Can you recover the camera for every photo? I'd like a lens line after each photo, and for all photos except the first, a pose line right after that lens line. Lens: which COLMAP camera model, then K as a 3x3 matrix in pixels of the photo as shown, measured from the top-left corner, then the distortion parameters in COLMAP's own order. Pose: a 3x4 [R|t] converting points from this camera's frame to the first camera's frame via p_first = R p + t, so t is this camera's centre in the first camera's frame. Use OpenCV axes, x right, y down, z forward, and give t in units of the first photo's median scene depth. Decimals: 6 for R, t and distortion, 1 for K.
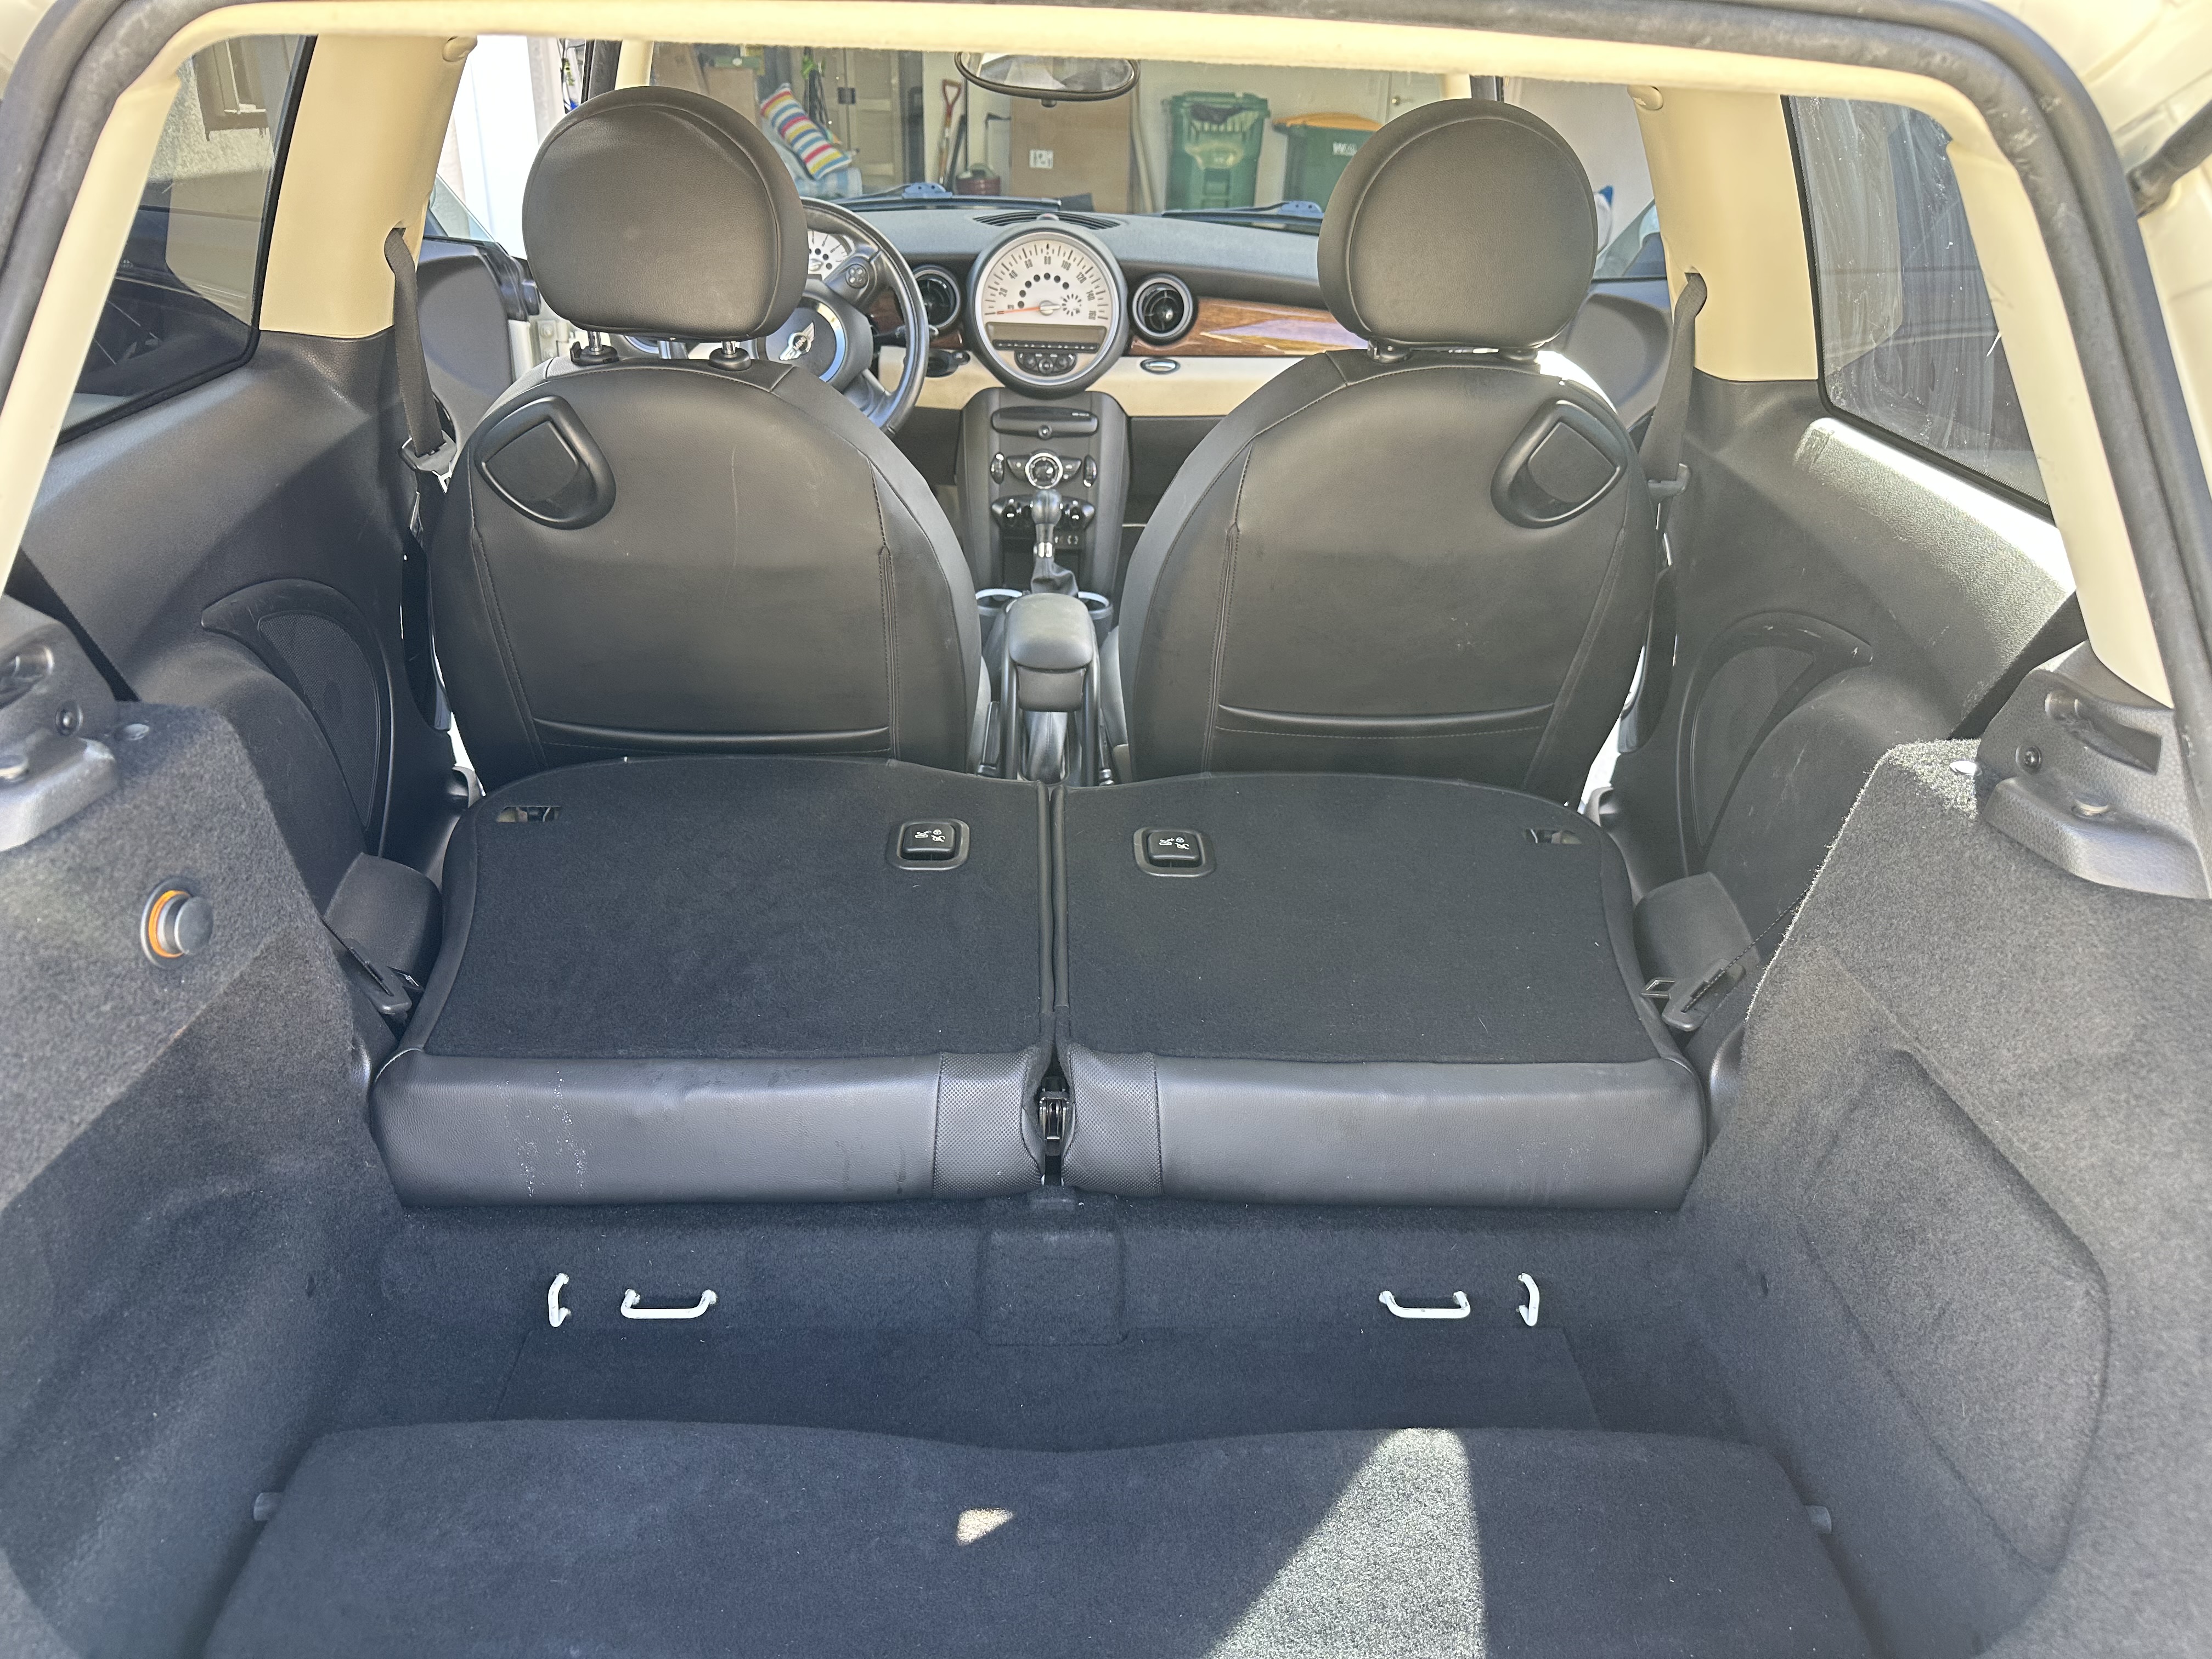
lens RADIAL K [[1613.8, 0, 1106.2], [0, 1613.8, 856.1], [0, 0, 1]] dist [0.012452, -0.018096]
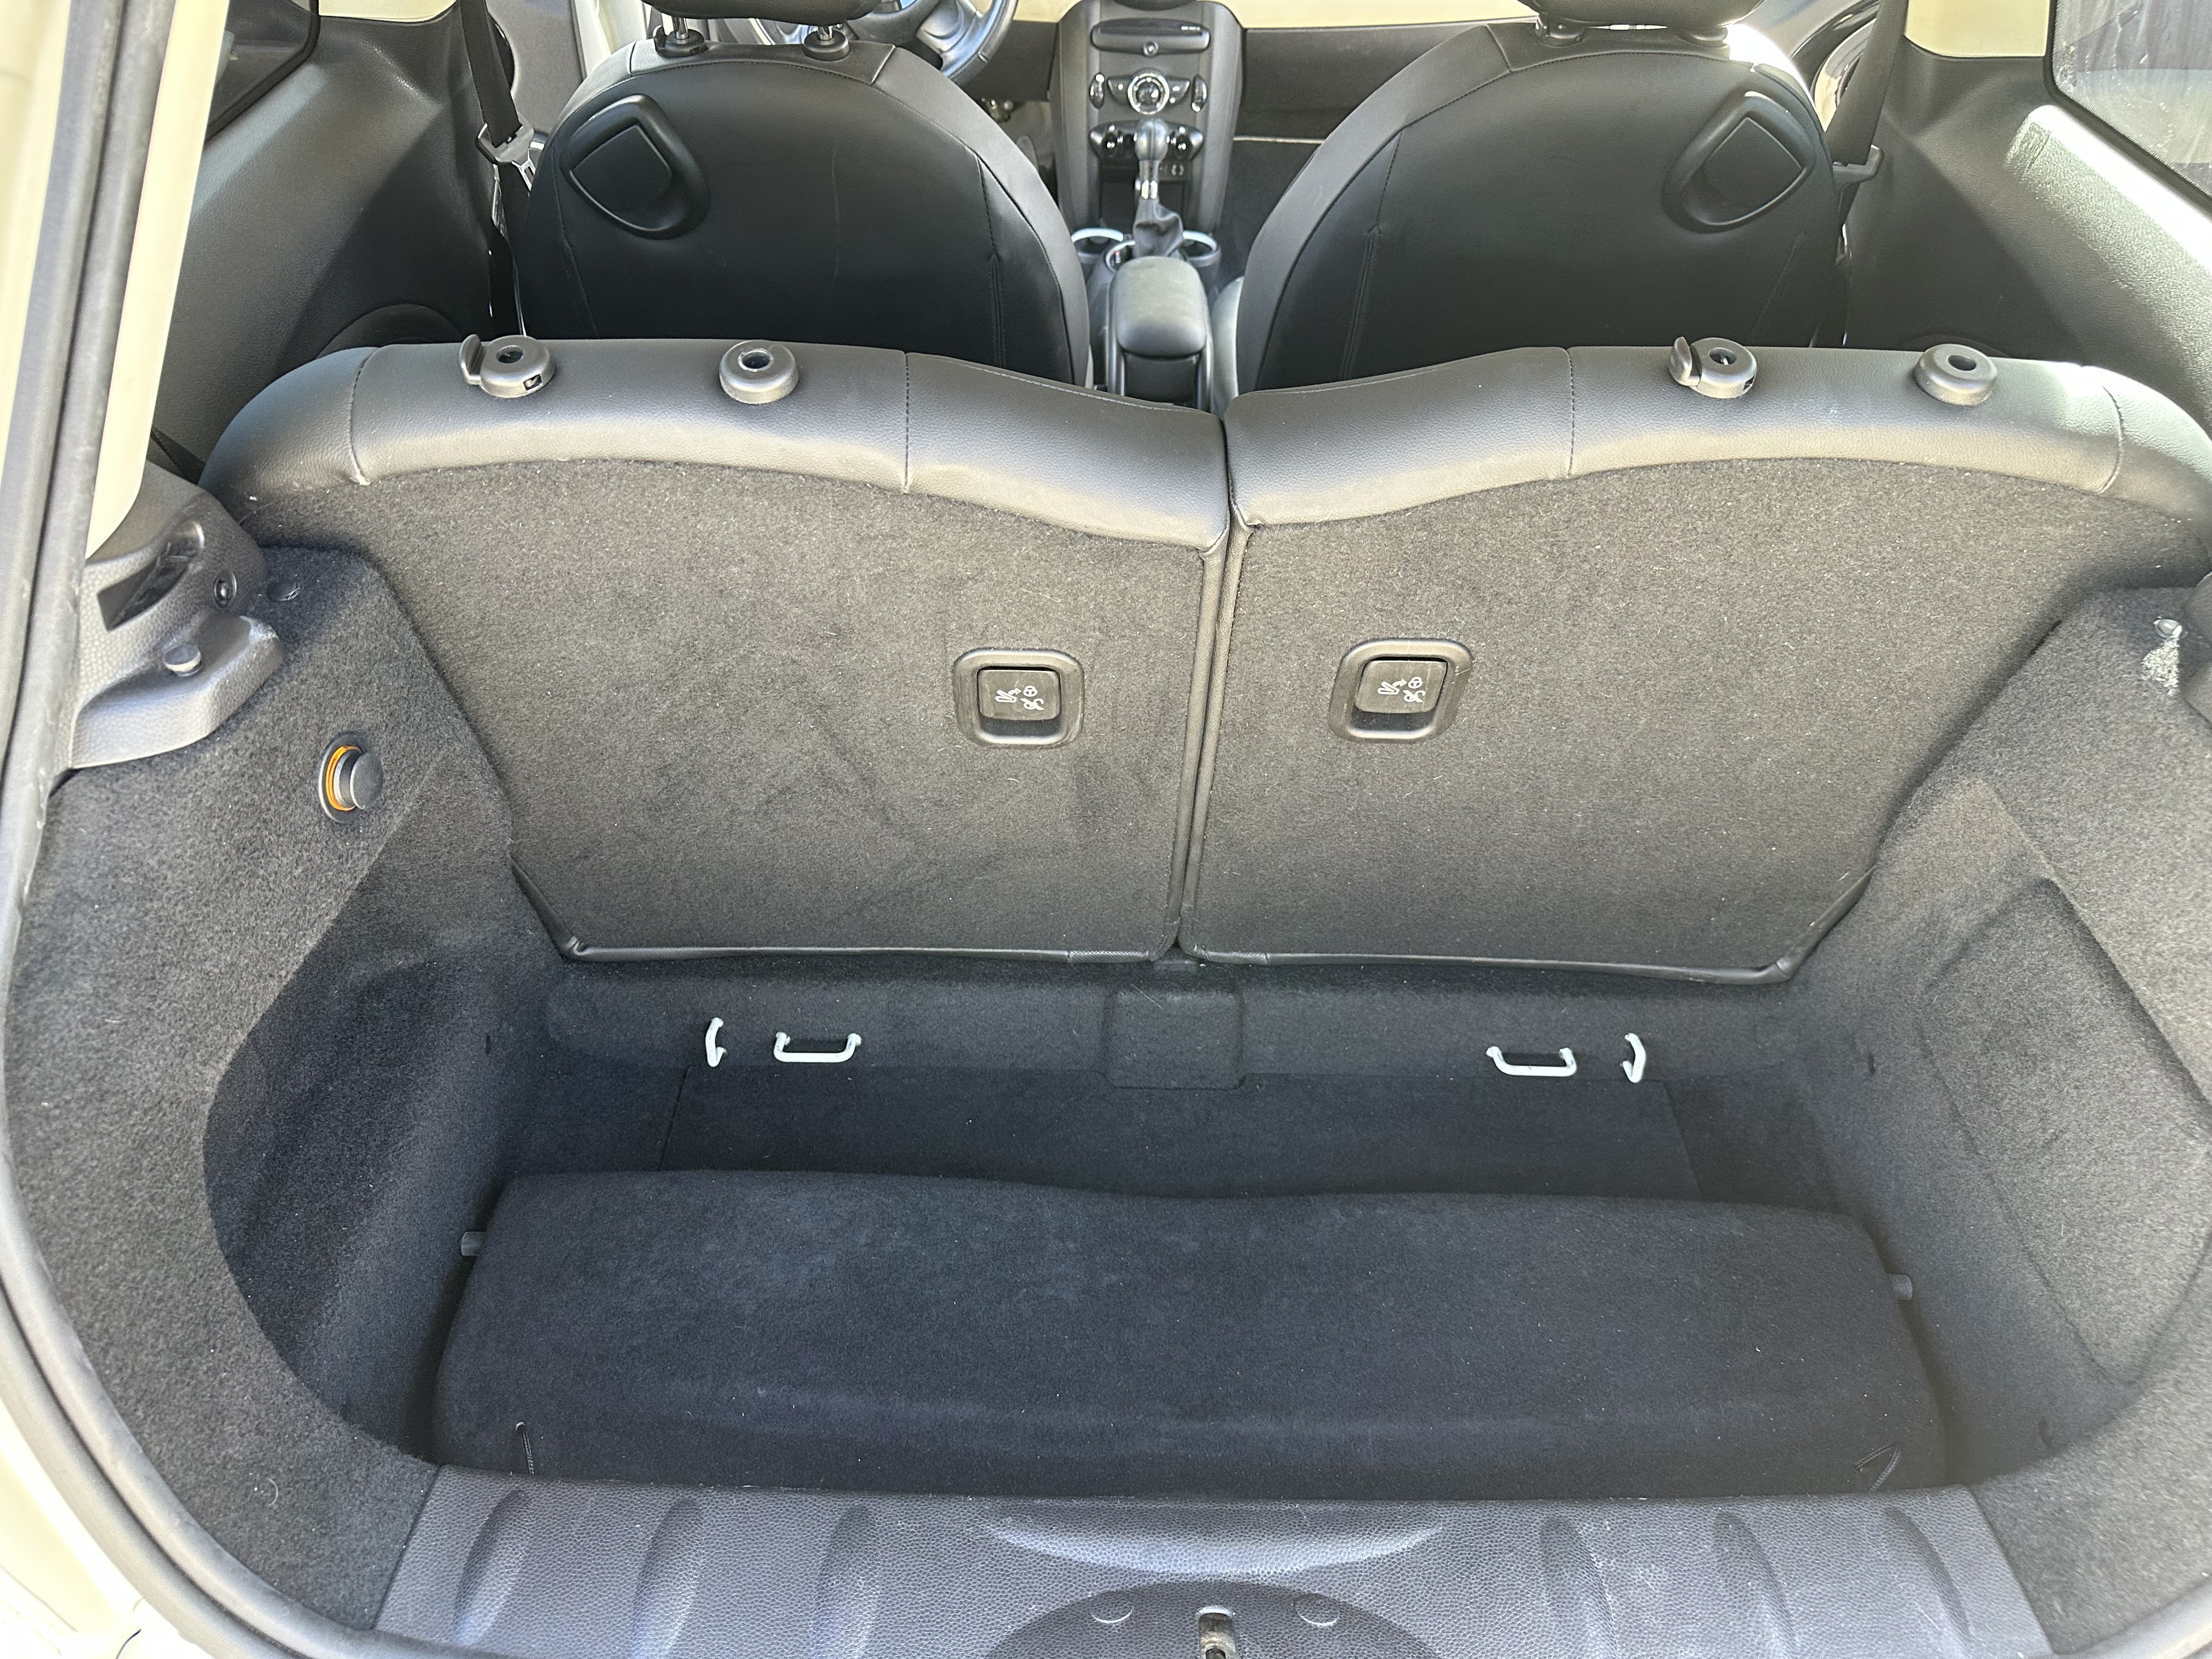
lens RADIAL K [[1613.8, 0, 1106.2], [0, 1613.8, 856.1], [0, 0, 1]] dist [0.012452, -0.018096]
pose [[0.998907, 0.014710, -0.044376, -0.039340], [-0.003089, 0.967899, 0.251321, -0.131656], [0.046649, -0.250909, 0.966886, 0.016010]]
